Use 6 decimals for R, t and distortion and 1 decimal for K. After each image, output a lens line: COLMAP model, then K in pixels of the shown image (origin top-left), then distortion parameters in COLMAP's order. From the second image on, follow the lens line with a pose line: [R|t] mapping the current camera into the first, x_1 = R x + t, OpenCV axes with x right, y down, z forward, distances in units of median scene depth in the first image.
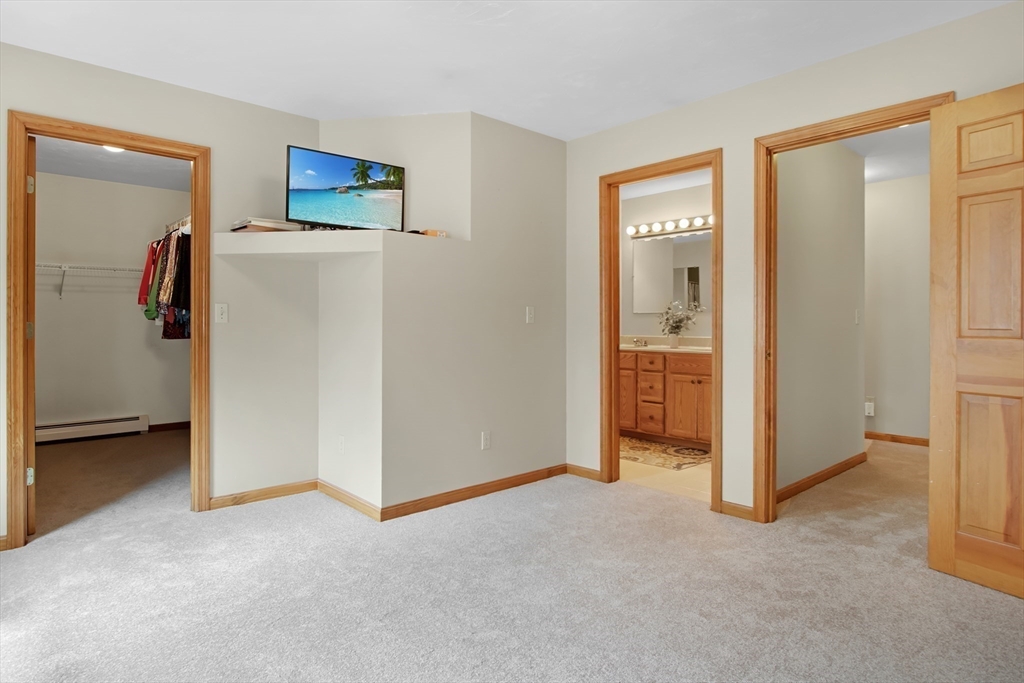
lens RADIAL K [[567.5, 0, 514.7], [0, 567.5, 336.6], [0, 0, 1]] dist [-0.007012, -0.000803]
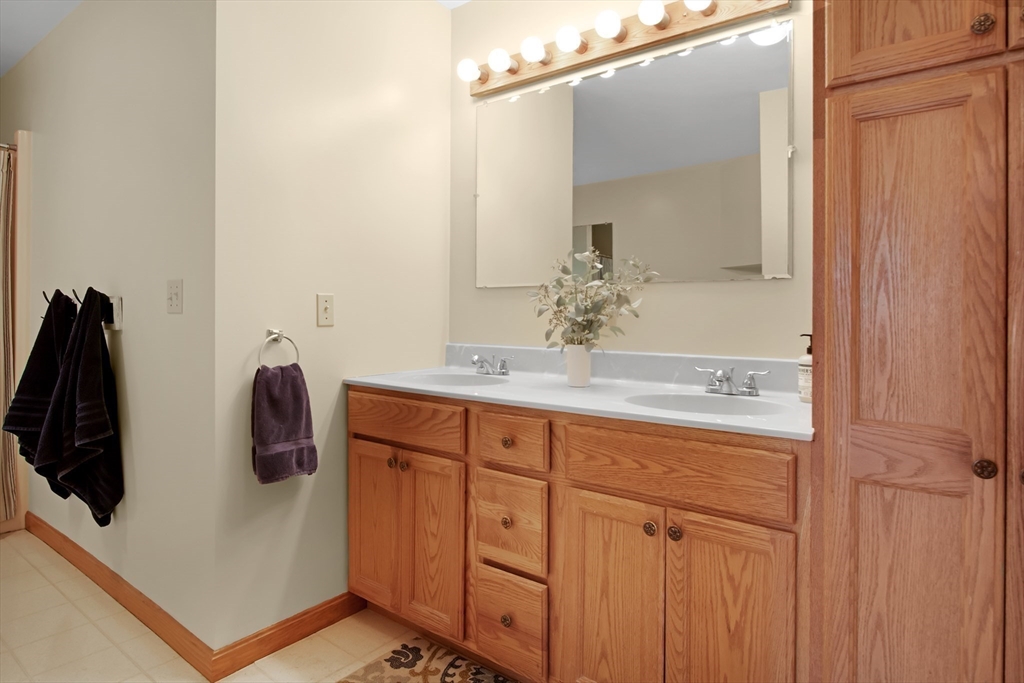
lens RADIAL K [[567.5, 0, 511.9], [0, 567.5, 334.6], [0, 0, 1]] dist [-0.007012, -0.000803]
pose [[0.984932, -0.001059, 0.172941, 0.187023], [-0.001006, 0.999929, 0.011851, -0.015439], [-0.172942, -0.011846, 0.984861, 0.689567]]
